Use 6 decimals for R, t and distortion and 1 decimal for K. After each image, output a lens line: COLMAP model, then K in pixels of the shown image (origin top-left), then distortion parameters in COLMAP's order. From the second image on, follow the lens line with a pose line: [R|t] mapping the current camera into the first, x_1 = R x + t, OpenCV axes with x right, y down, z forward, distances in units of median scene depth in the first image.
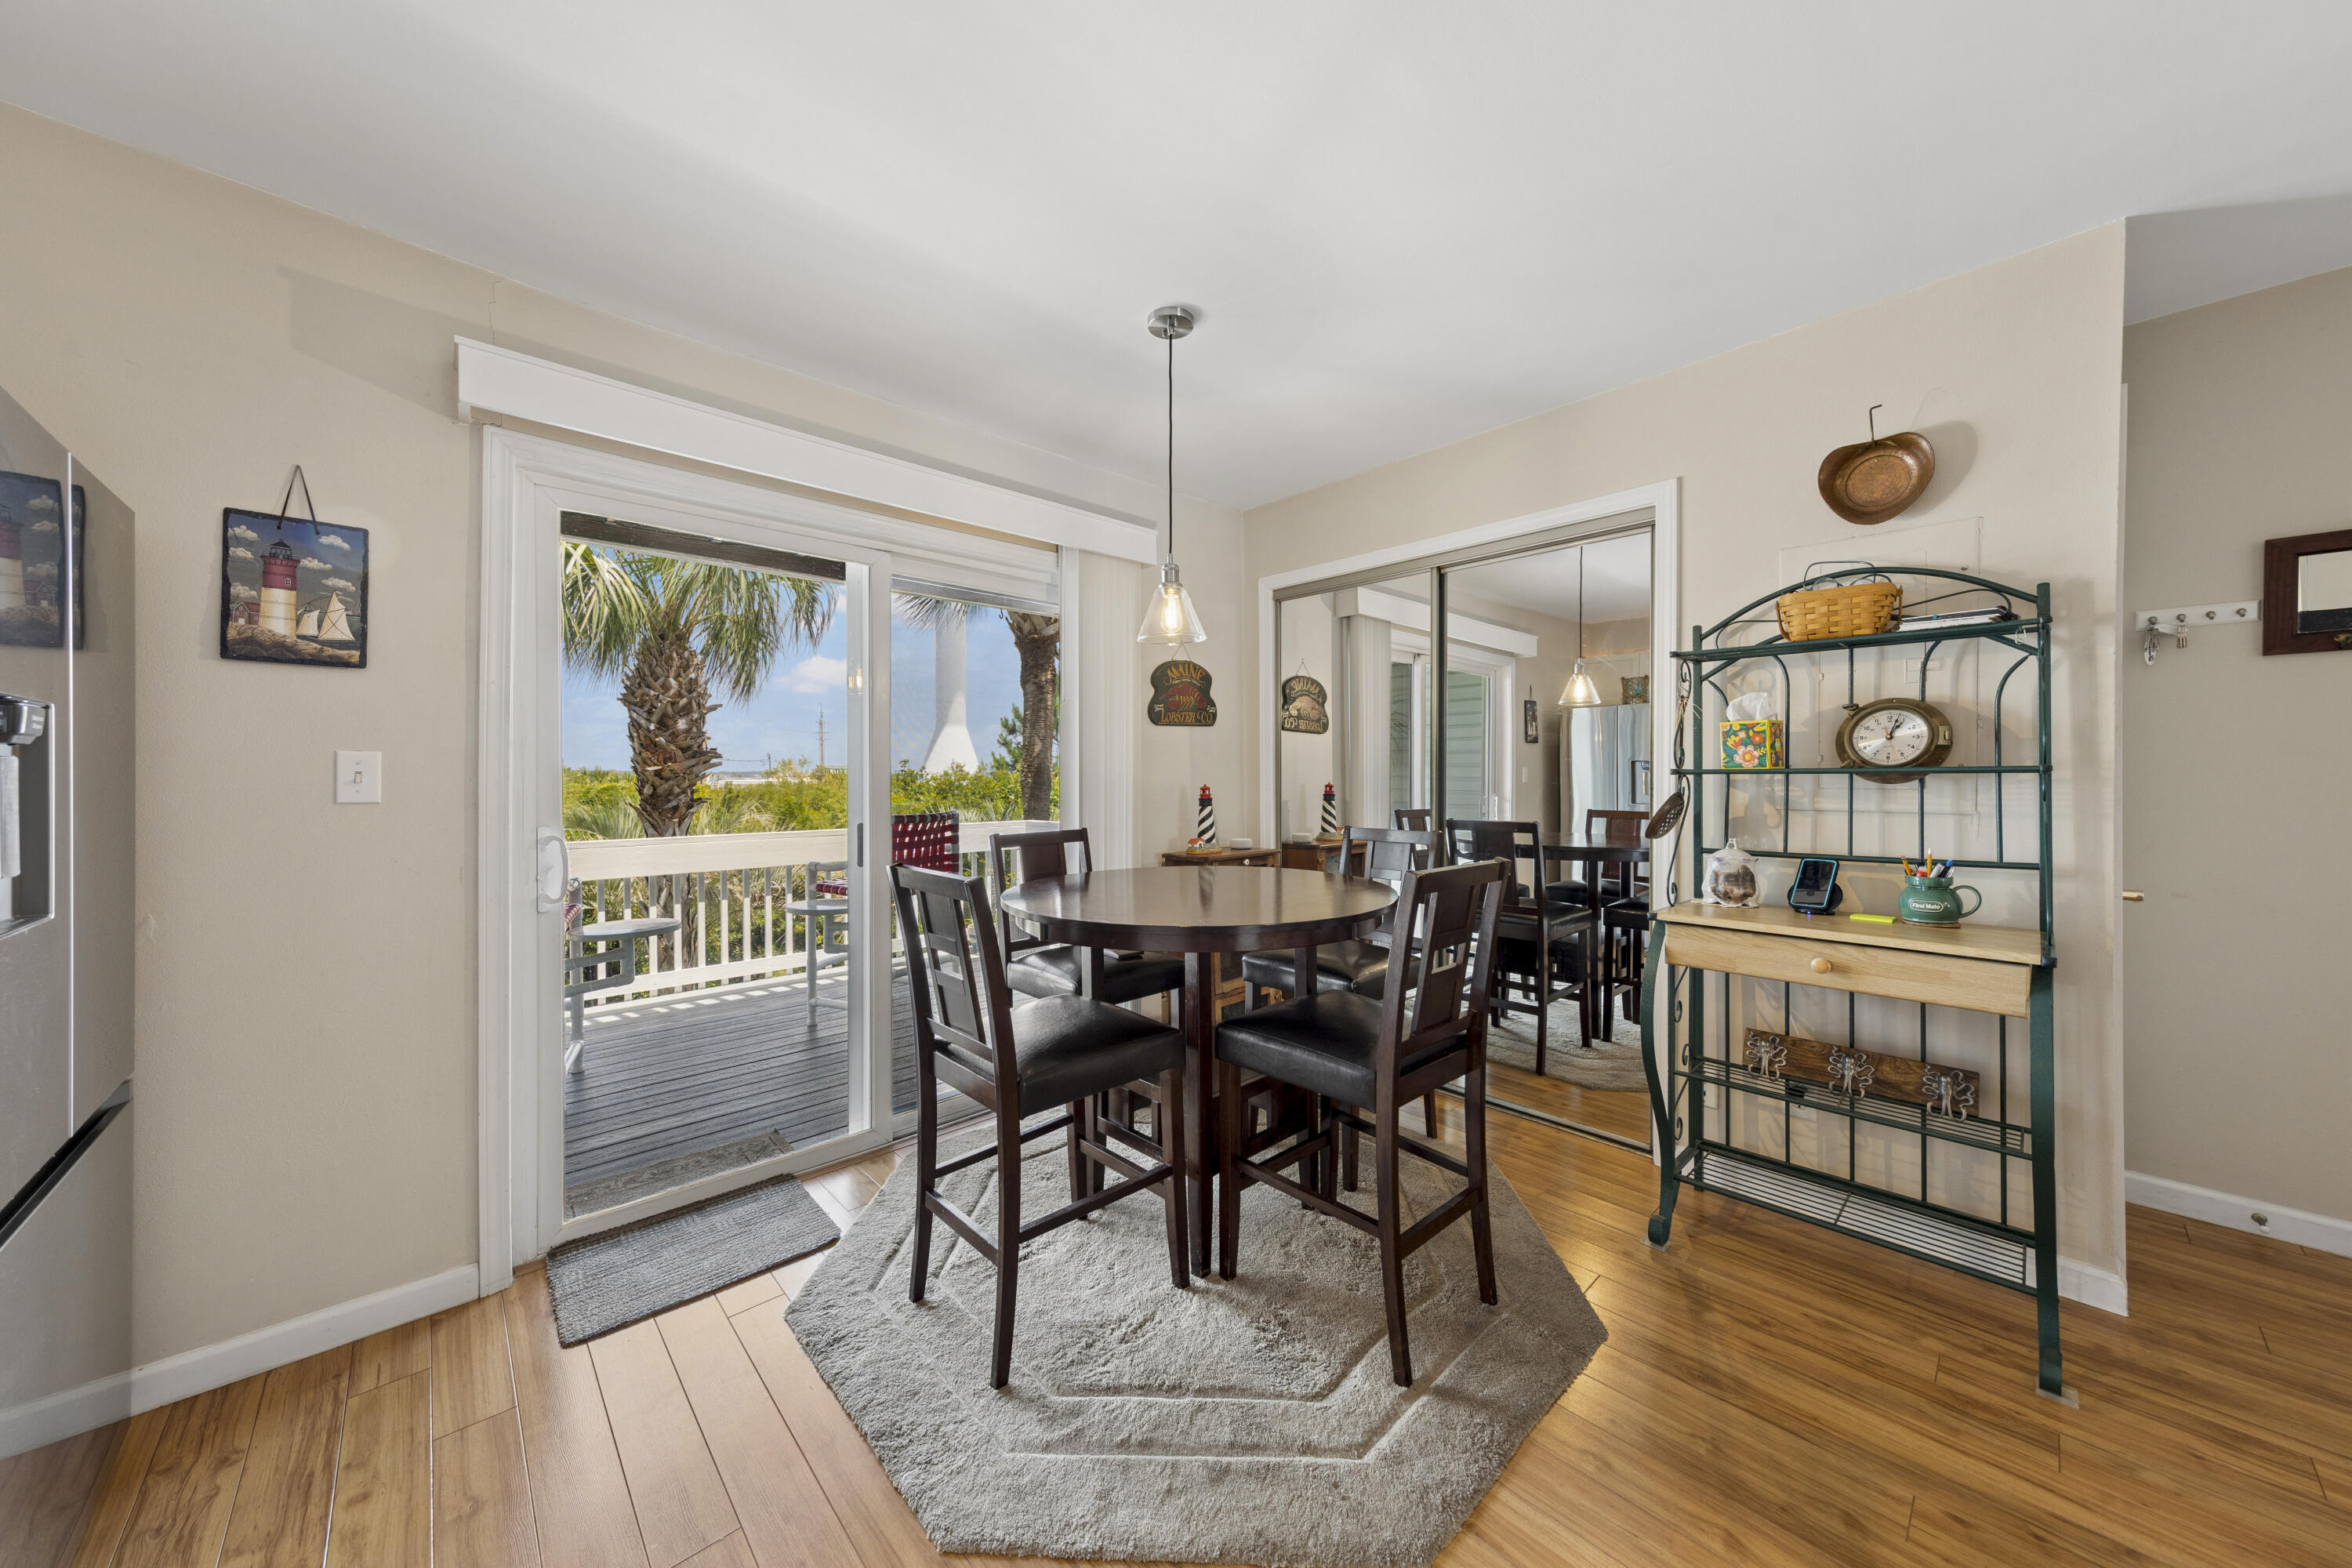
lens RADIAL K [[807.7, 0, 1179.7], [0, 807.7, 787.3], [0, 0, 1]] dist [0.001297, 0.000114]
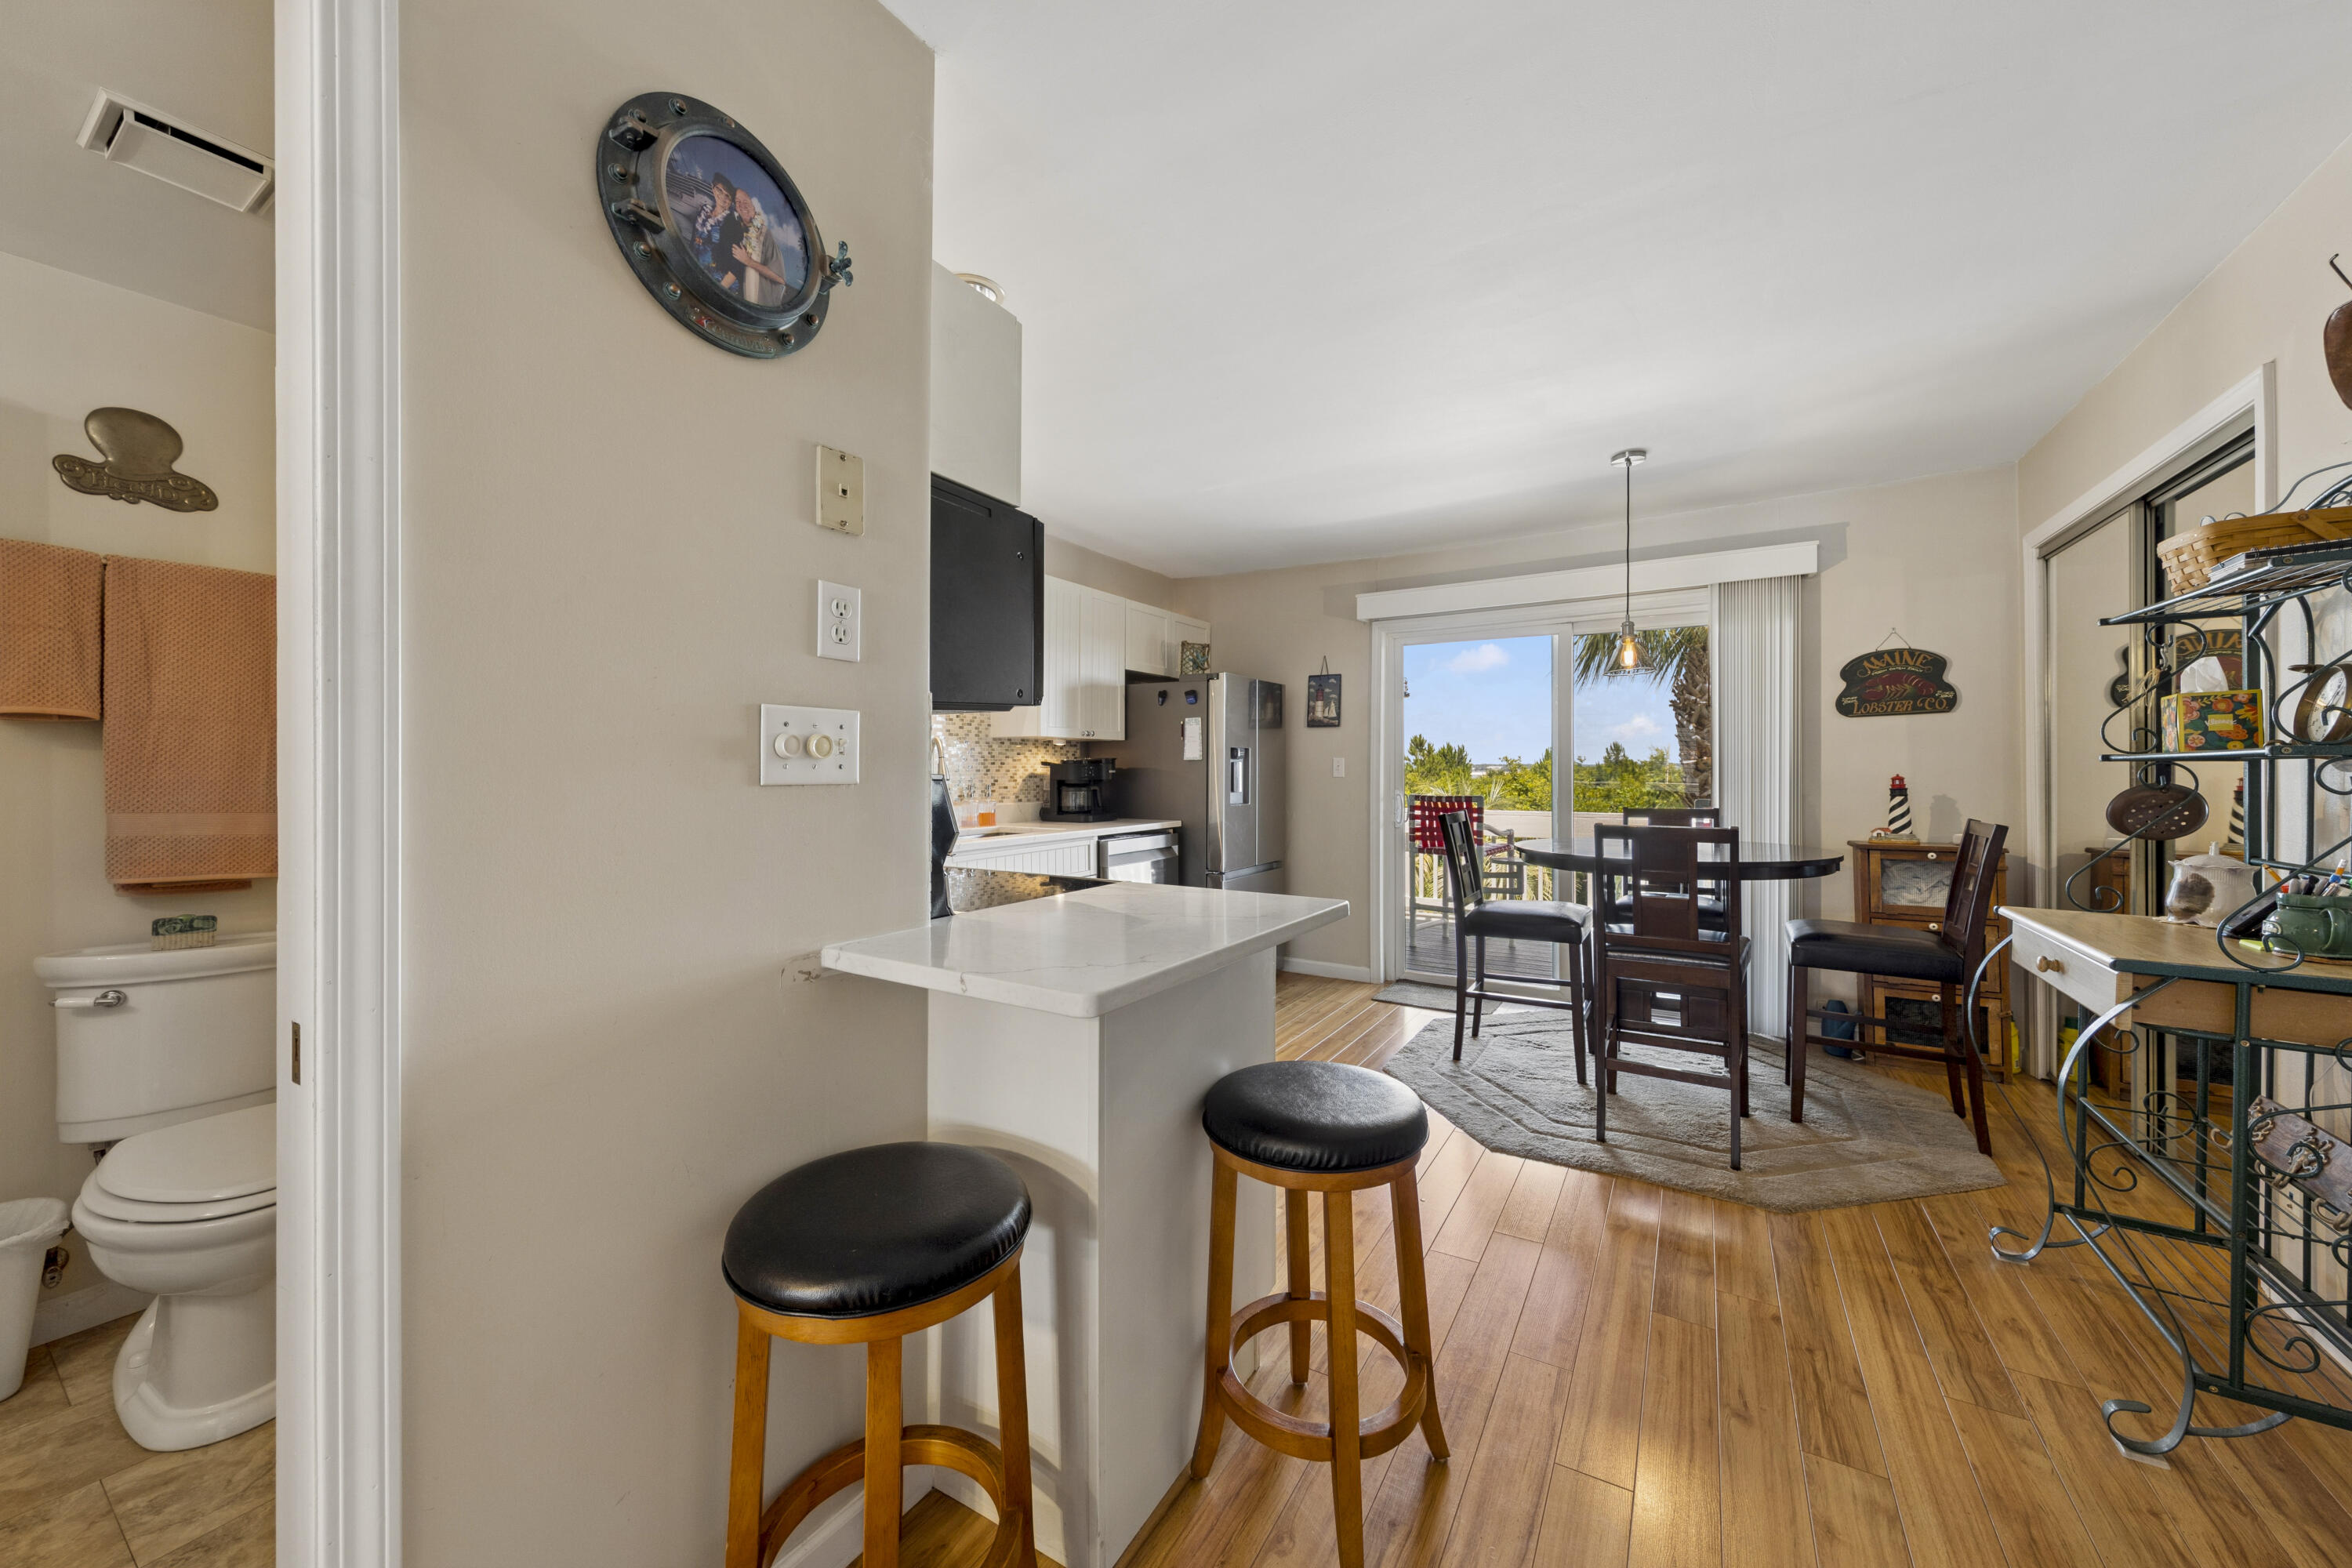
lens RADIAL K [[831.3, 0, 1175.6], [0, 831.3, 776.9], [0, 0, 1]] dist [0.001498, 0.000035]
pose [[0.263739, 0.008086, -0.964560, 1.524861], [-0.012163, 0.999913, 0.005057, 0.011566], [0.964518, 0.010398, 0.263814, -0.245488]]
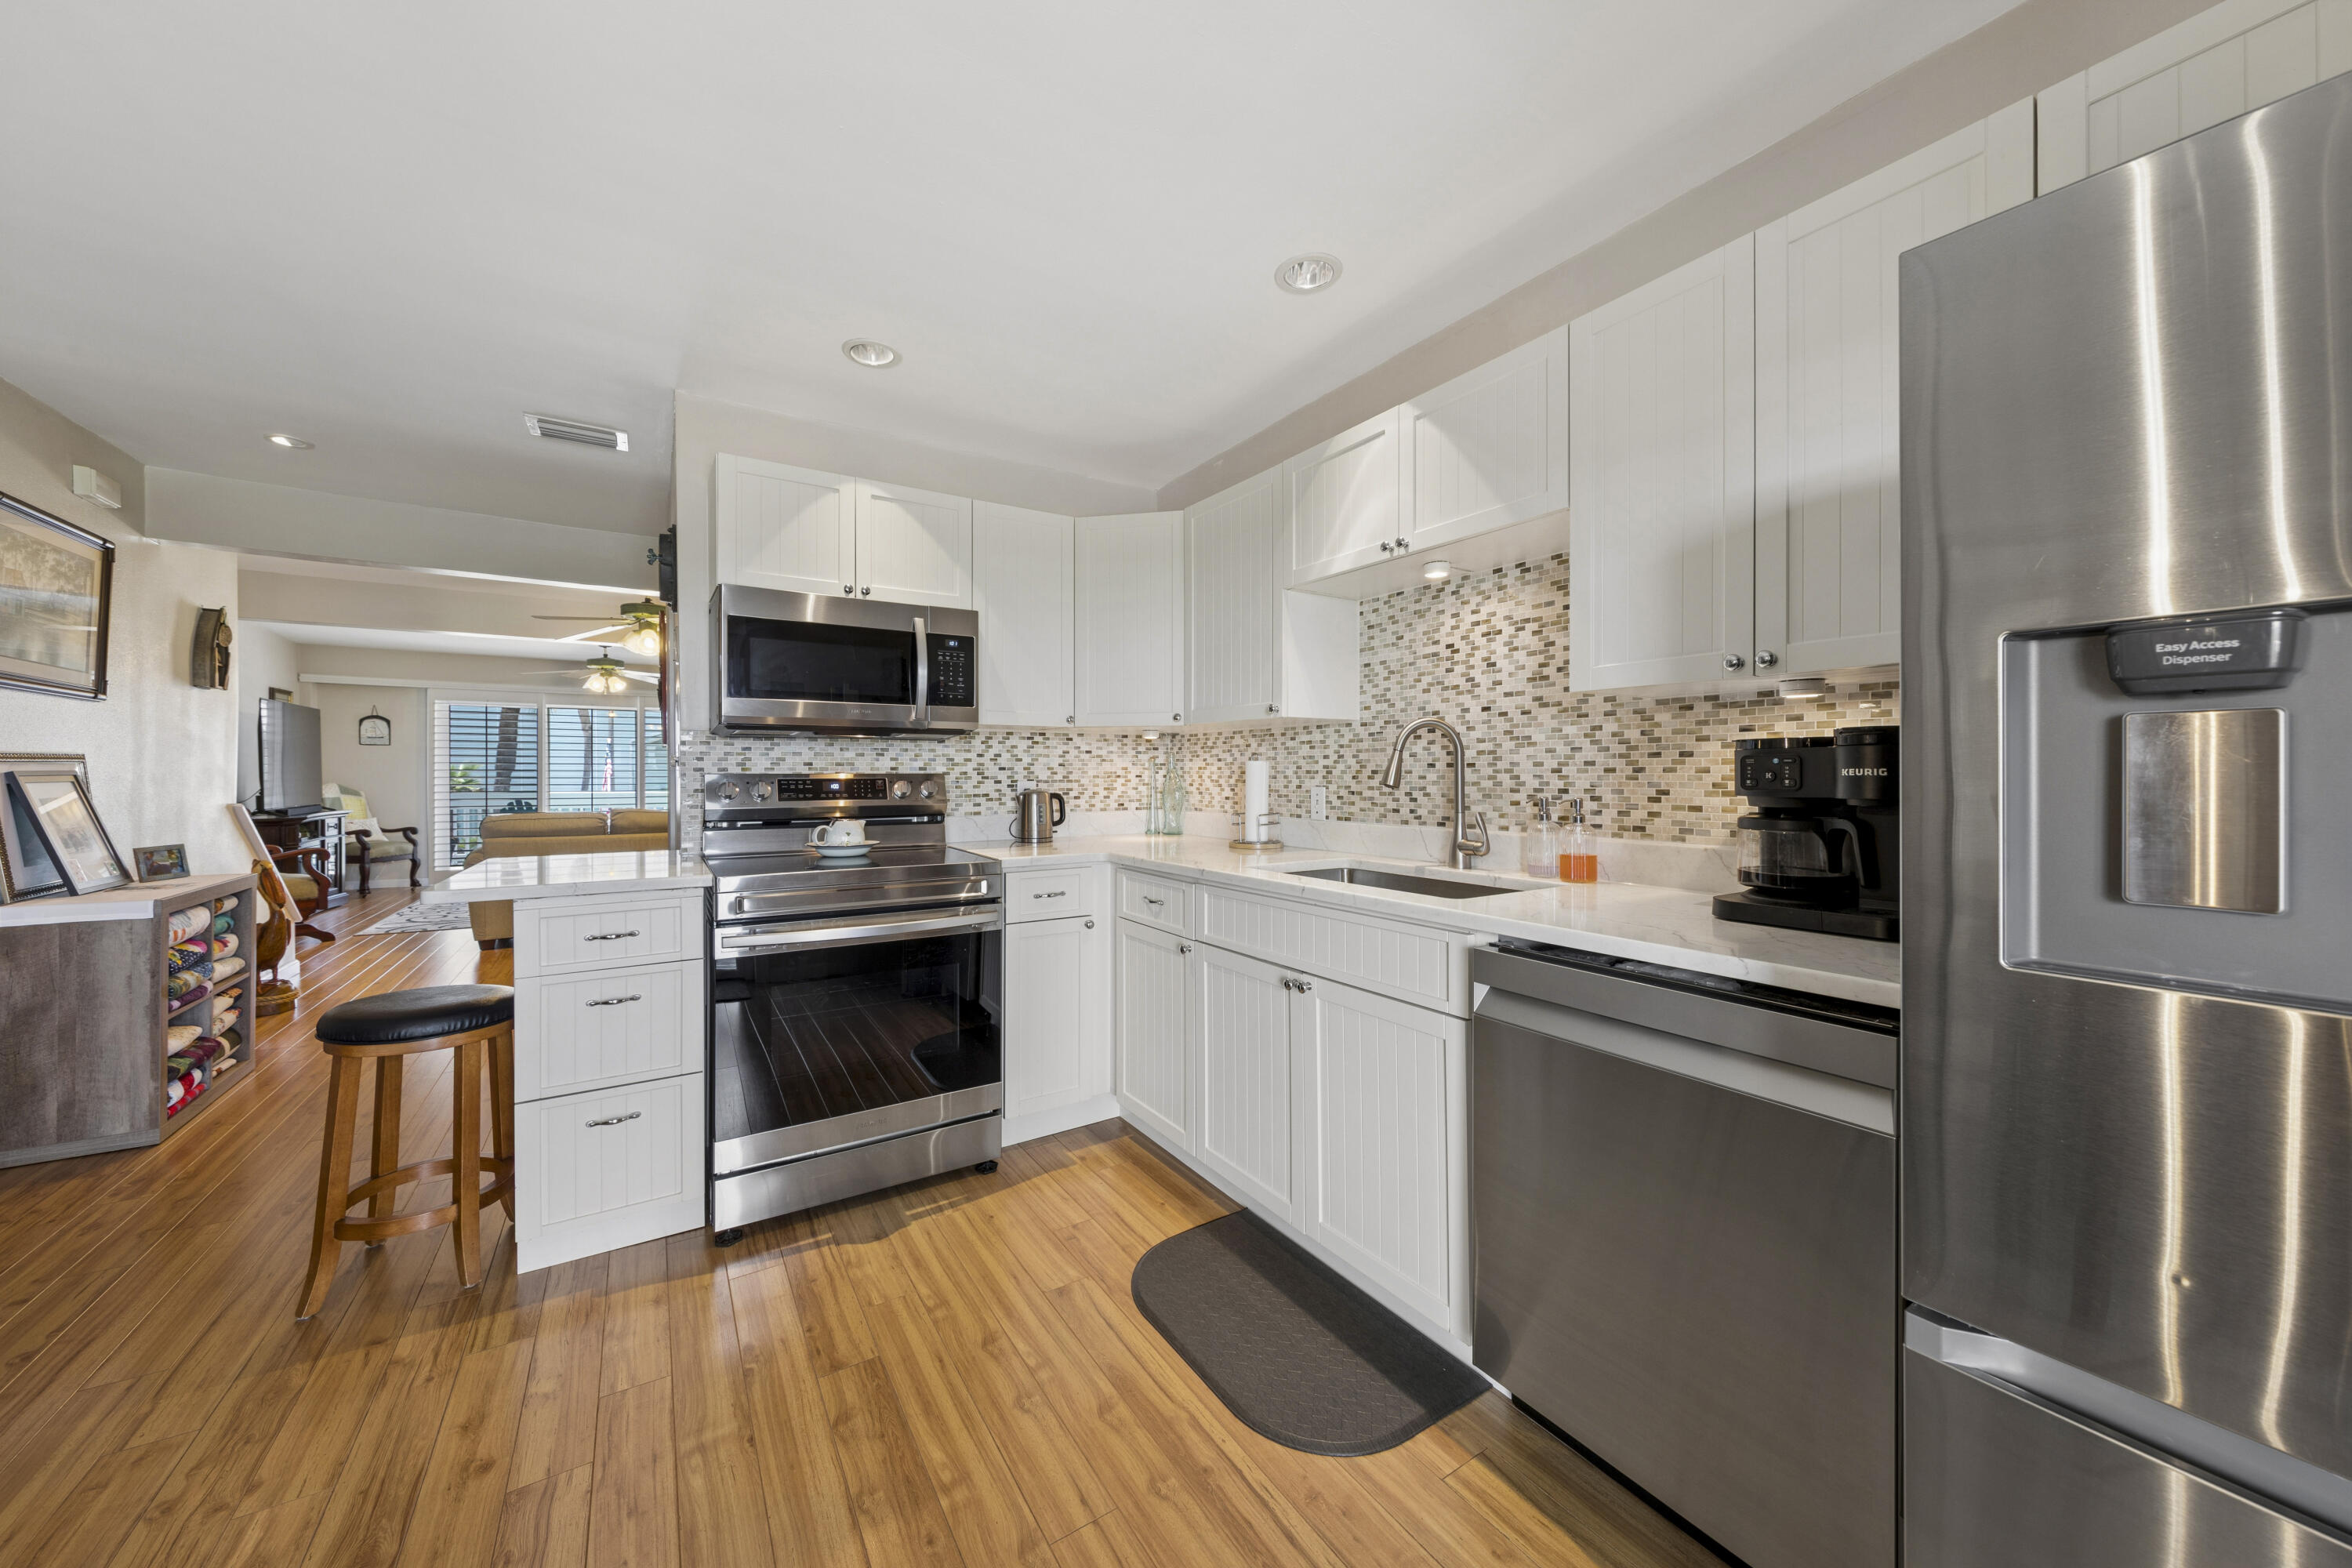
lens RADIAL K [[826.4, 0, 1174.0], [0, 826.4, 771.9], [0, 0, 1]] dist [-0.000396, -0.000058]
pose [[-0.983459, 0.005177, 0.181058, -0.485633], [0.007318, 0.999911, 0.011158, -0.002829], [-0.180985, 0.012298, -0.983409, 1.069459]]
